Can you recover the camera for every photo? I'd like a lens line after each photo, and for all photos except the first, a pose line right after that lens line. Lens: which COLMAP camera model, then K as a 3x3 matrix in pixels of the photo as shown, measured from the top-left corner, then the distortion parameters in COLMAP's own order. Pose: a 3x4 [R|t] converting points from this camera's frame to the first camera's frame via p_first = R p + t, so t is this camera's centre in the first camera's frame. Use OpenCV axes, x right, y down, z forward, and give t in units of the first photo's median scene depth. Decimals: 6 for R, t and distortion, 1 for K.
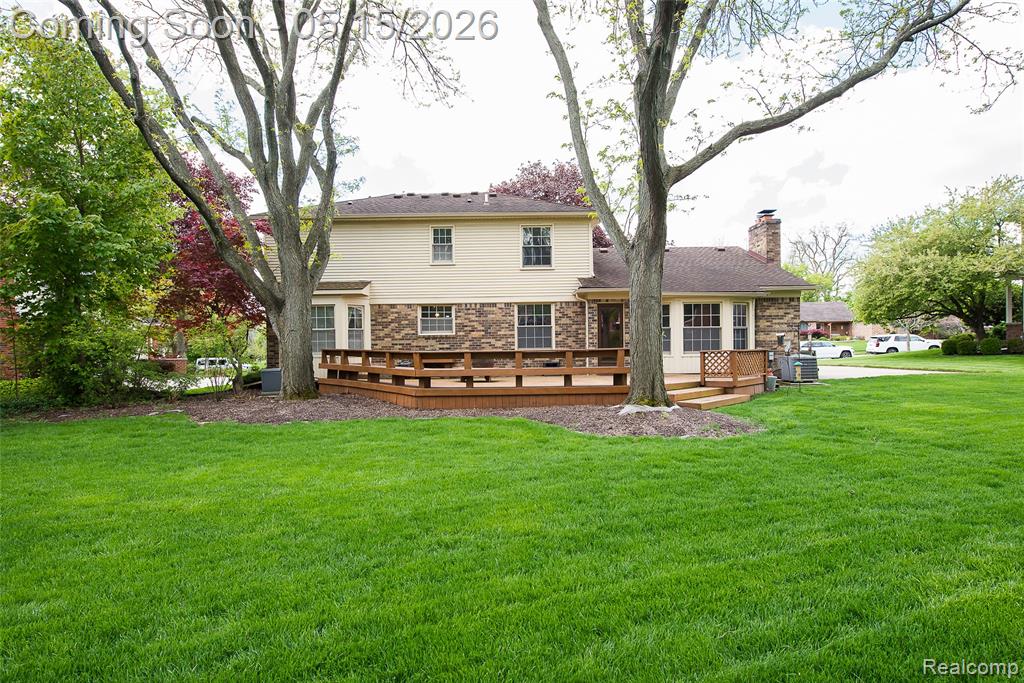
lens RADIAL K [[531.8, 0, 514.9], [0, 531.8, 356.9], [0, 0, 1]] dist [-0.018887, -0.000292]
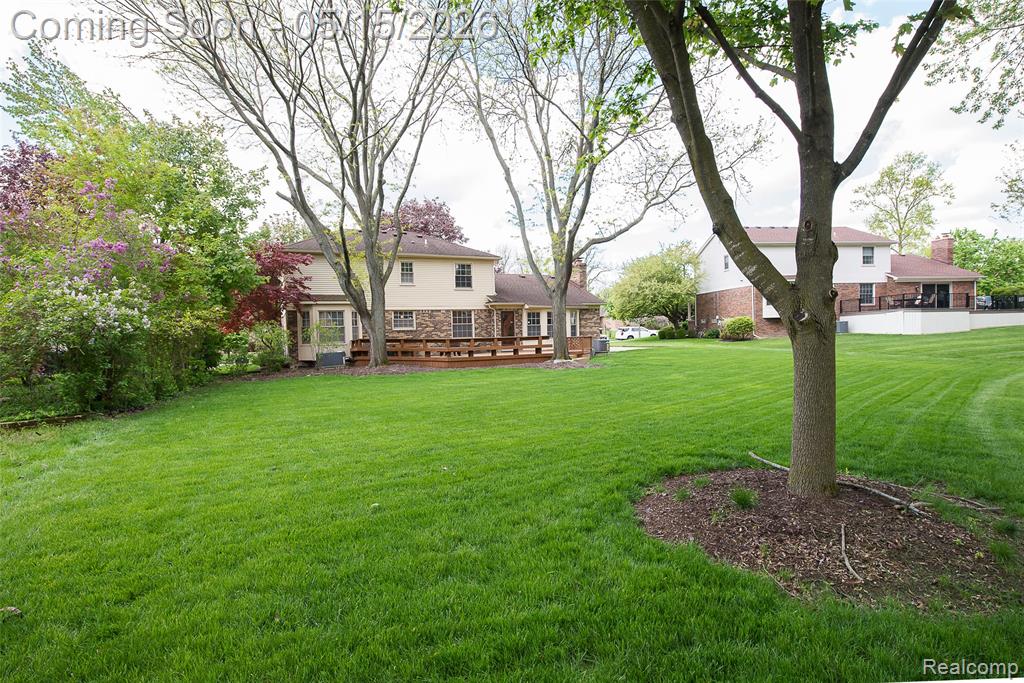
lens RADIAL K [[531.8, 0, 514.9], [0, 531.8, 356.9], [0, 0, 1]] dist [-0.018887, -0.000292]
pose [[0.909186, -0.026721, 0.415531, -0.506299], [0.020345, 0.999598, 0.019763, 0.015307], [-0.415892, -0.009514, 0.909364, -0.576917]]
